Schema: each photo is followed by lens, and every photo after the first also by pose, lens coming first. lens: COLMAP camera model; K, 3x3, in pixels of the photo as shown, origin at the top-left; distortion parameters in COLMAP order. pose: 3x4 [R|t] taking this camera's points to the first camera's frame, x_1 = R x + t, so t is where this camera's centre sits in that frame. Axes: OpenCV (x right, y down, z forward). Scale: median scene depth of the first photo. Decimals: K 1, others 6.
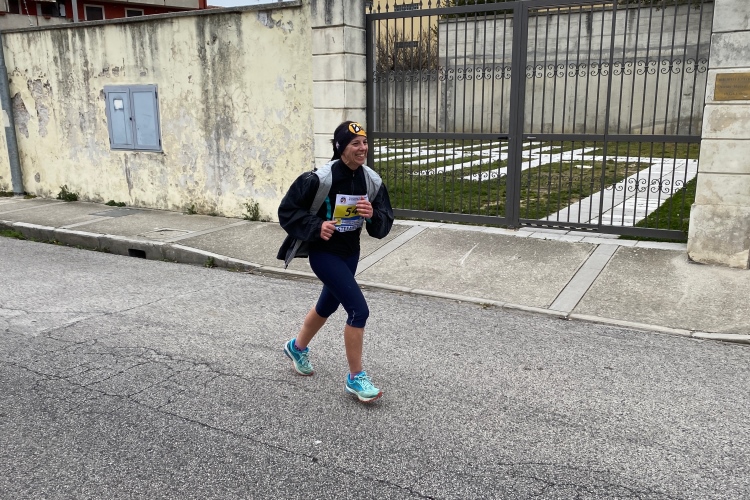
lens RADIAL K [[616.5, 0, 375.7], [0, 616.5, 247.8], [0, 0, 1]] dist [-0.000247, -0.002458]
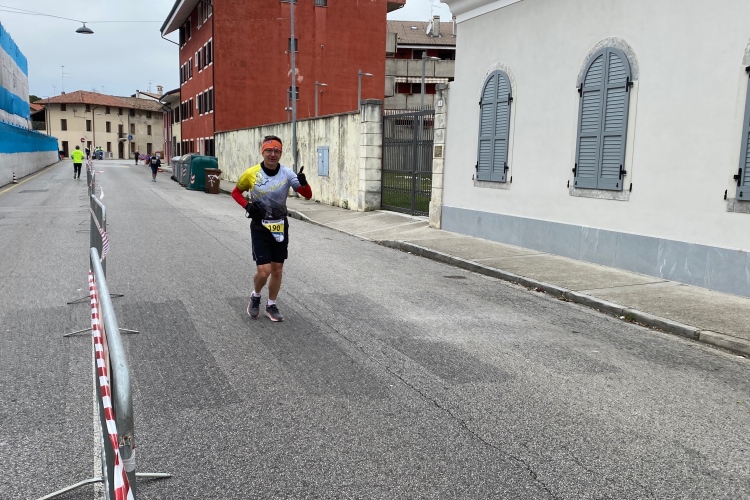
lens RADIAL K [[616.5, 0, 374.7], [0, 616.5, 250.9], [0, 0, 1]] dist [-0.000247, -0.002458]
pose [[0.796904, 0.097389, -0.596205, 1.187837], [-0.133927, 0.990843, -0.017158, 0.126348], [0.589074, 0.093522, 0.802649, -0.662624]]
